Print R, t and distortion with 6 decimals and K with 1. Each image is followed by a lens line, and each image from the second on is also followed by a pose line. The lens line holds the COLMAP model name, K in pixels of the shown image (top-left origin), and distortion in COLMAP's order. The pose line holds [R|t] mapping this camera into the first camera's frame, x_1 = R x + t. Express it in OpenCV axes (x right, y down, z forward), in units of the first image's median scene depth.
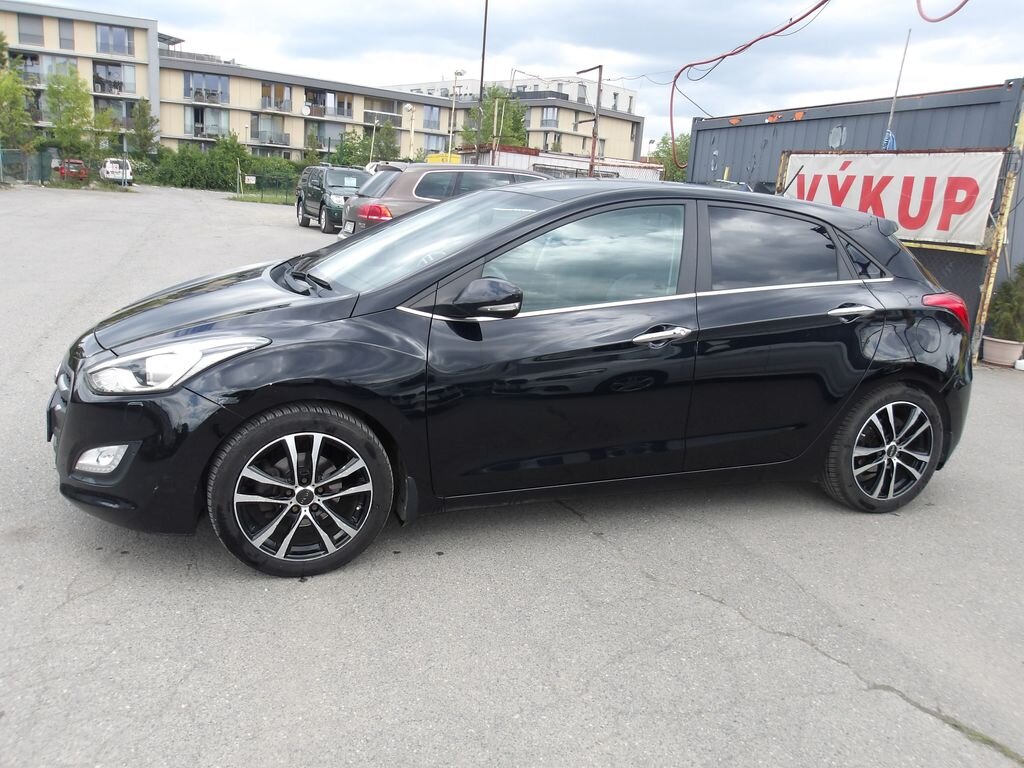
lens RADIAL K [[878.4, 0, 505.9], [0, 878.4, 382.5], [0, 0, 1]] dist [-0.005101, 0.028257]
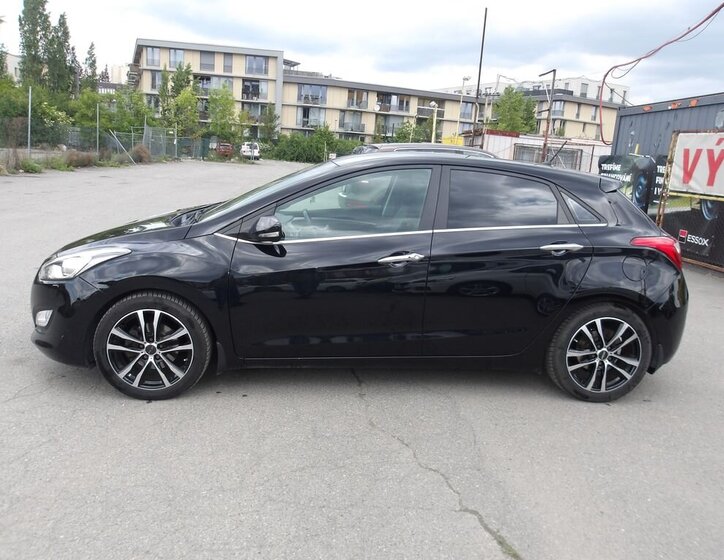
lens RADIAL K [[639.8, 0, 360.2], [0, 639.8, 280.8], [0, 0, 1]] dist [-0.013560, 0.033111]
pose [[0.965262, 0.045409, -0.257309, 0.338671], [-0.054054, 0.998183, -0.026620, 0.012059], [0.255633, 0.039604, 0.965962, -0.025591]]
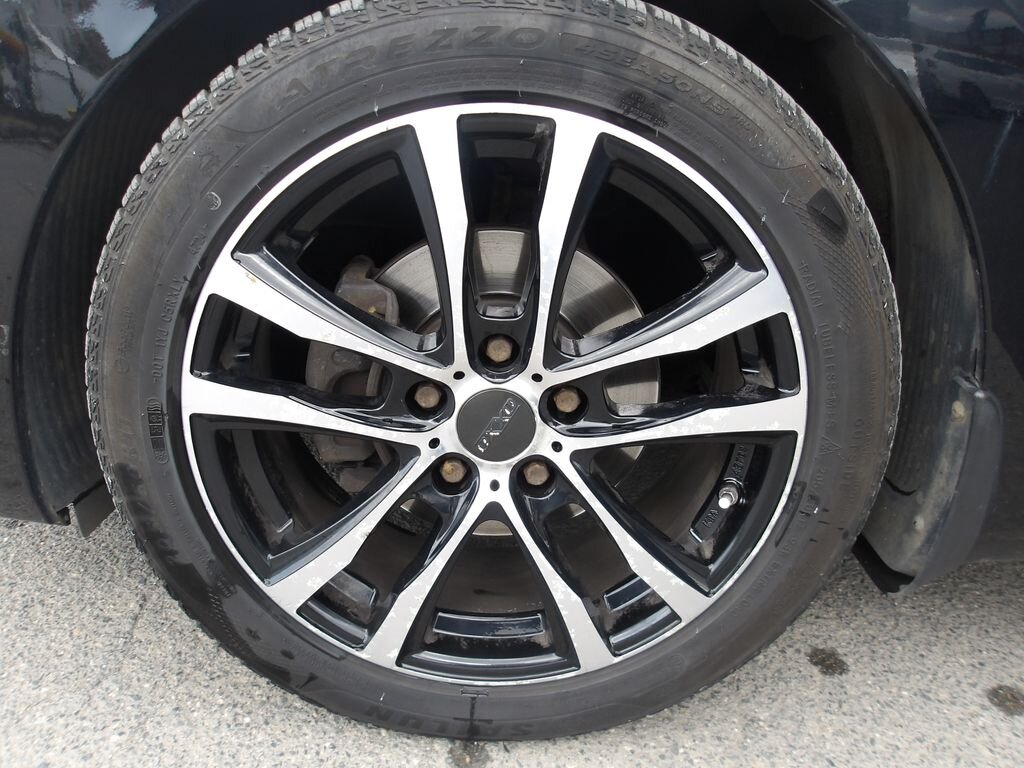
lens RADIAL K [[878.4, 0, 518.4], [0, 878.4, 386.6], [0, 0, 1]] dist [-0.005101, 0.028257]
pose [[0.949543, 0.109248, -0.293996, -0.124567], [-0.080505, 0.990866, 0.108187, 0.075456], [0.303130, -0.079060, 0.949664, 0.618907]]
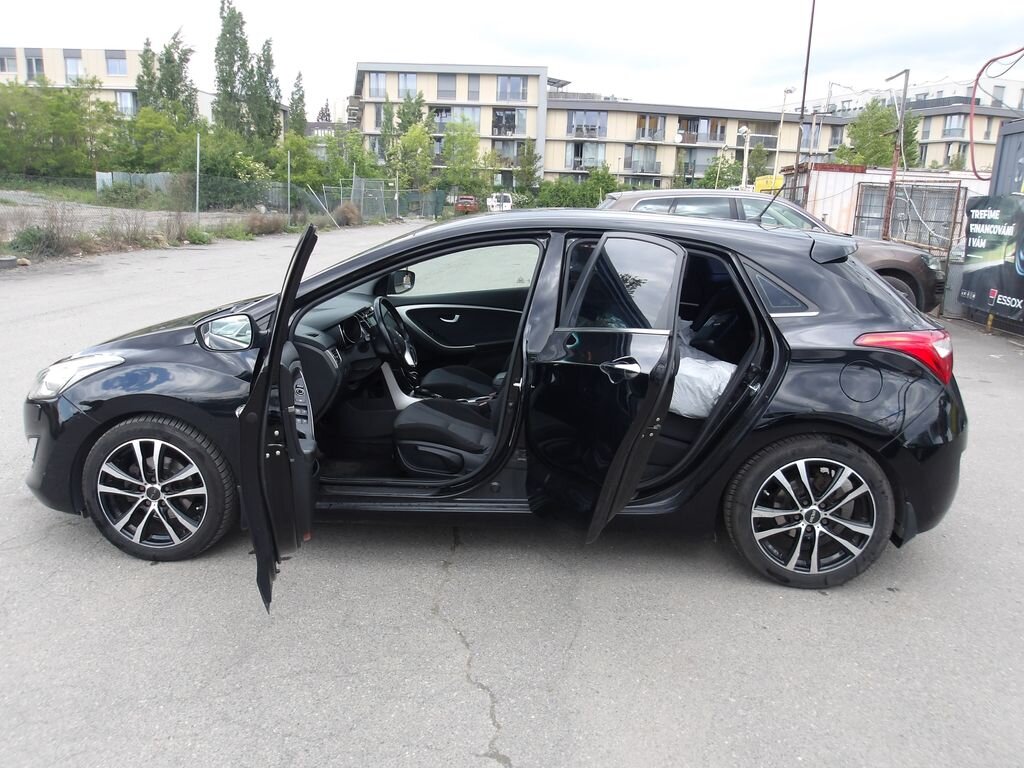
lens RADIAL K [[878.4, 0, 509.2], [0, 878.4, 381.0], [0, 0, 1]] dist [-0.005101, 0.028257]
pose [[0.903080, 0.046904, -0.426903, 0.546848], [-0.058999, 0.998143, -0.015140, -0.023982], [0.425400, 0.038859, 0.904171, 0.101184]]
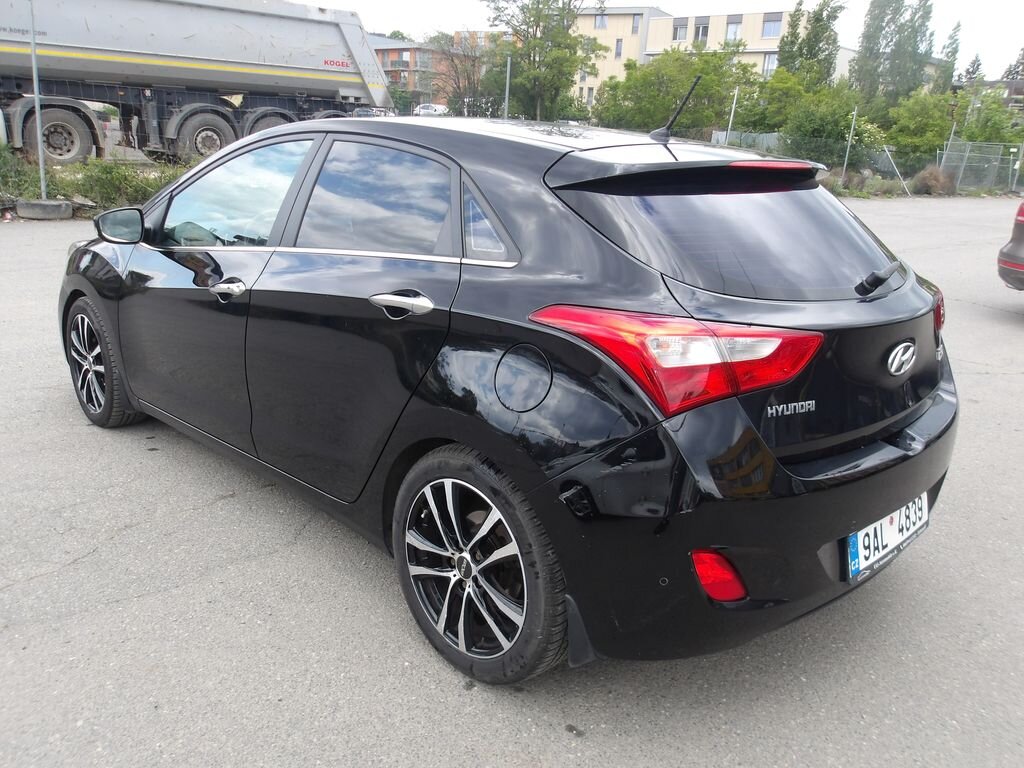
lens RADIAL K [[878.4, 0, 514.0], [0, 878.4, 387.2], [0, 0, 1]] dist [-0.005101, 0.028257]
pose [[0.409022, 0.212619, -0.887409, 0.956274], [-0.225452, 0.965875, 0.127504, -0.116649], [0.884235, 0.147916, 0.443000, 0.783184]]
